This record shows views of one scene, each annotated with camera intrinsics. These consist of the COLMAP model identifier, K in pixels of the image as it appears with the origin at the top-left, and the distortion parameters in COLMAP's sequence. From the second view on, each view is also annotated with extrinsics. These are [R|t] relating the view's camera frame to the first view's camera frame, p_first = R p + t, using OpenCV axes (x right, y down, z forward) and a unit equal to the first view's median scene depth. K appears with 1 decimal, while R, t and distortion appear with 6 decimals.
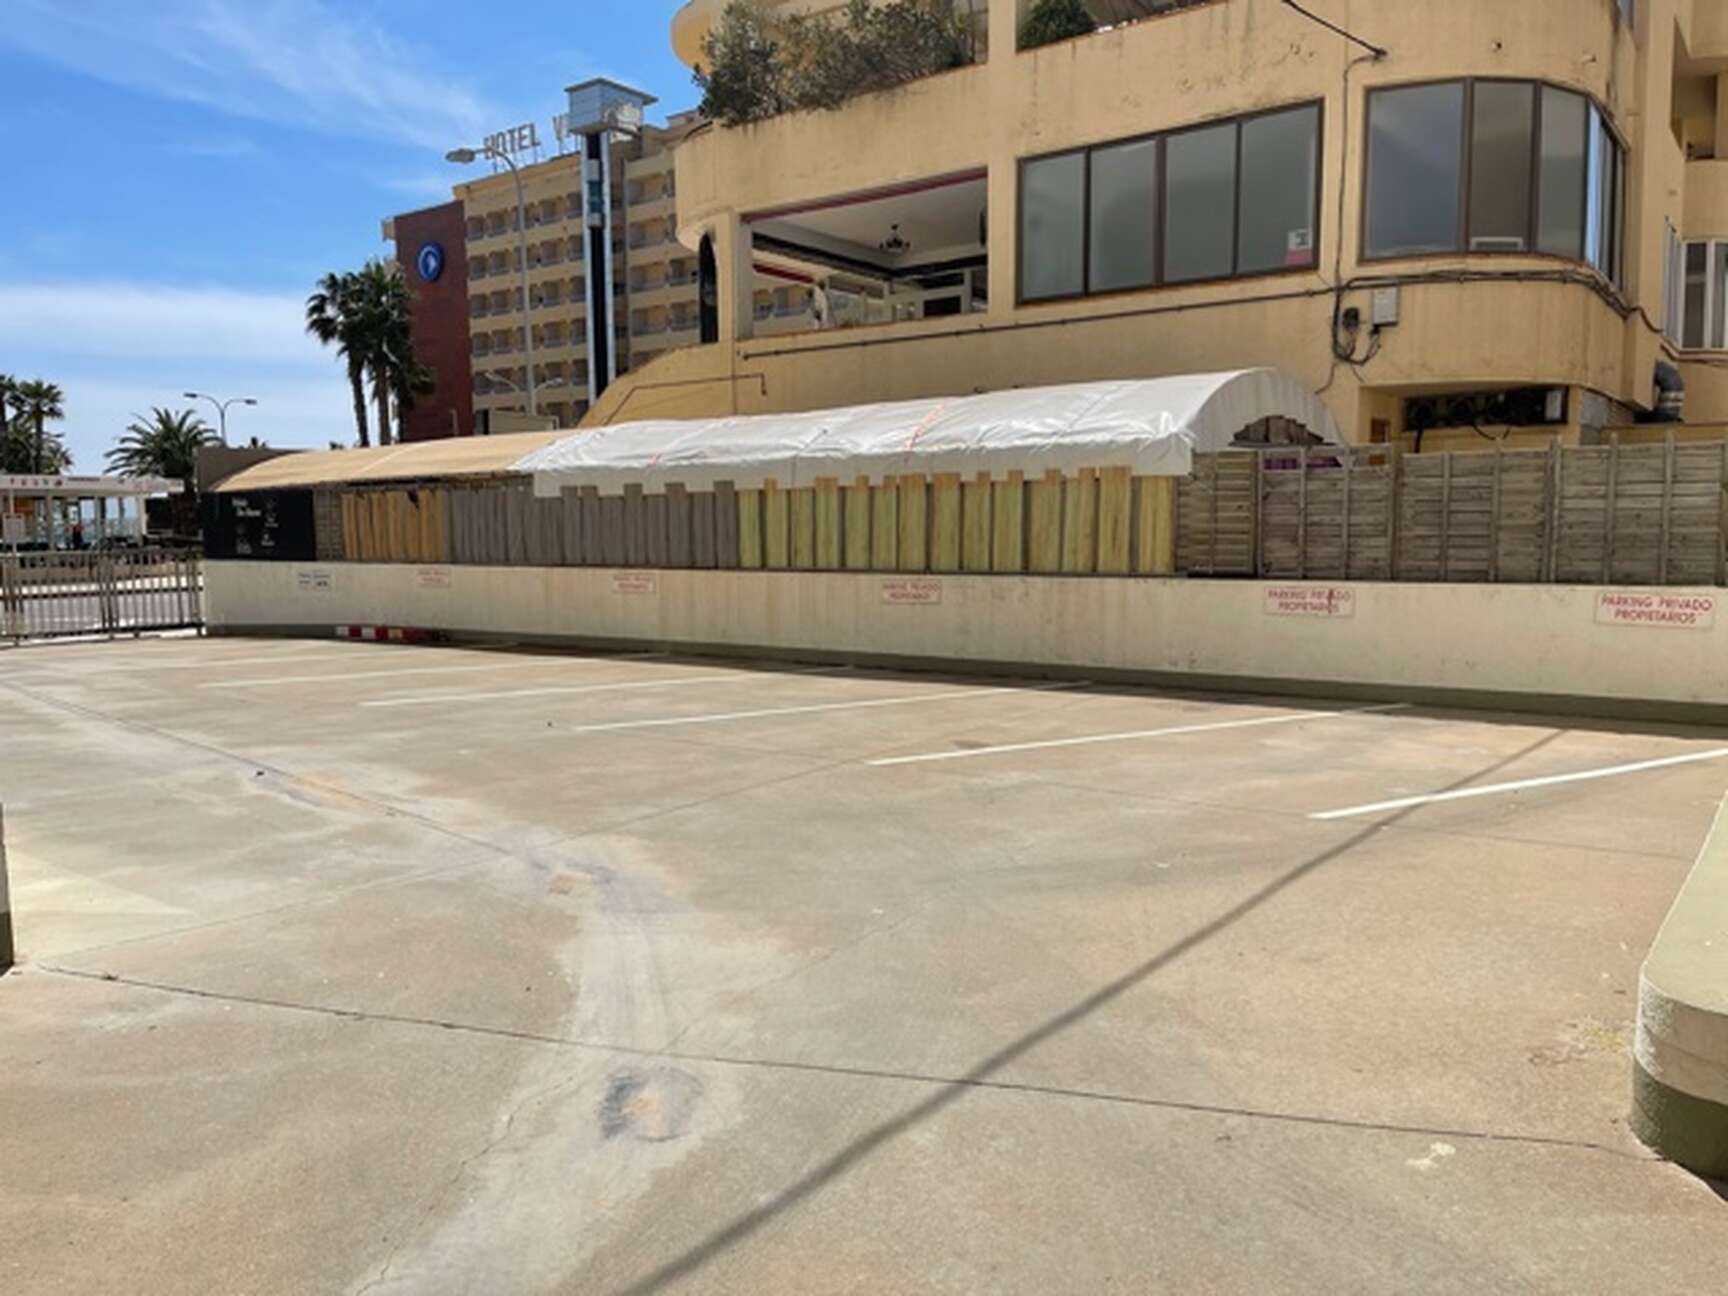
lens RADIAL K [[1308.2, 0, 860.8], [0, 1308.2, 640.5], [0, 0, 1]] dist [0.072128, -0.097410]
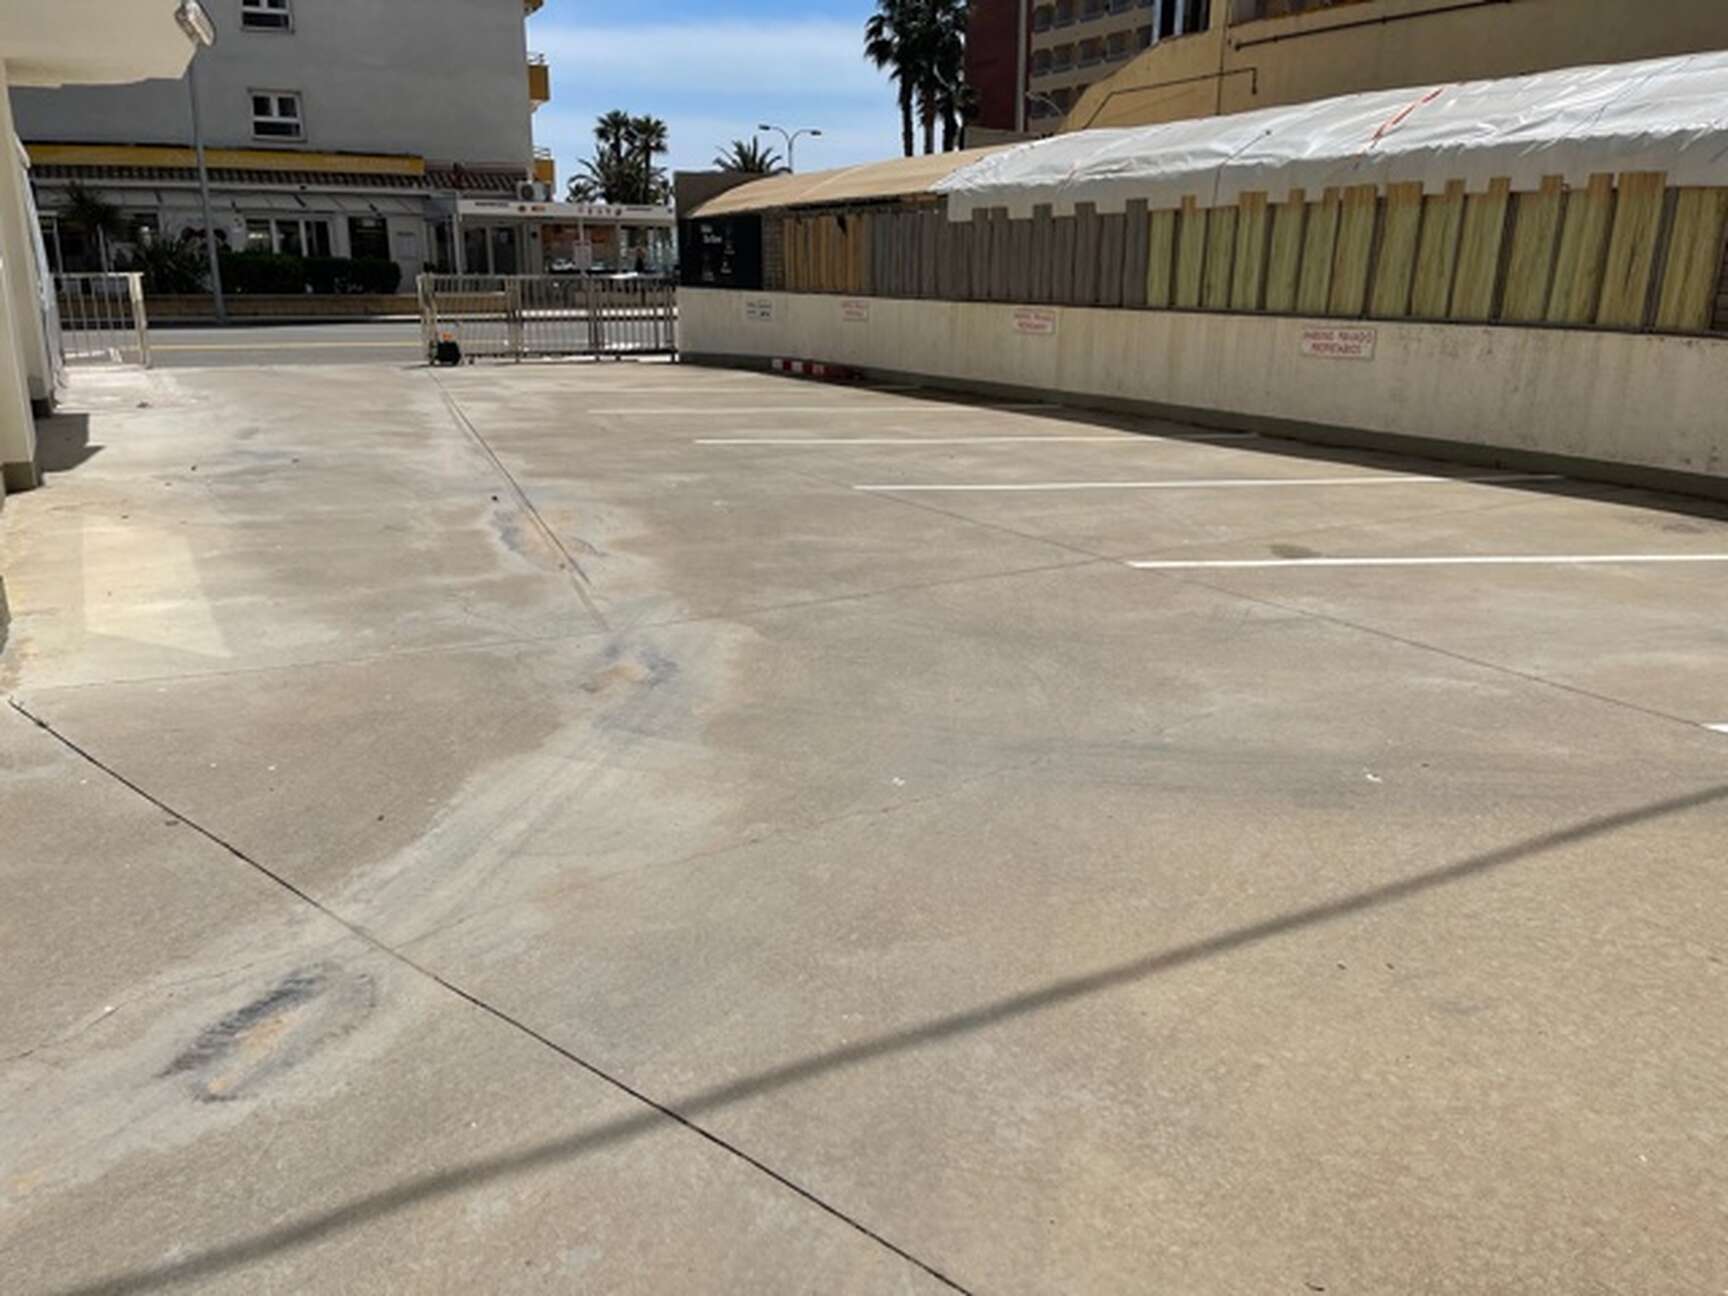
lens RADIAL K [[1308.2, 0, 860.8], [0, 1308.2, 640.5], [0, 0, 1]] dist [0.072128, -0.097410]
pose [[0.912535, 0.127551, -0.388600, 0.105304], [-0.051286, 0.978314, 0.200679, -0.006593], [0.405769, -0.163197, 0.899288, 0.135922]]
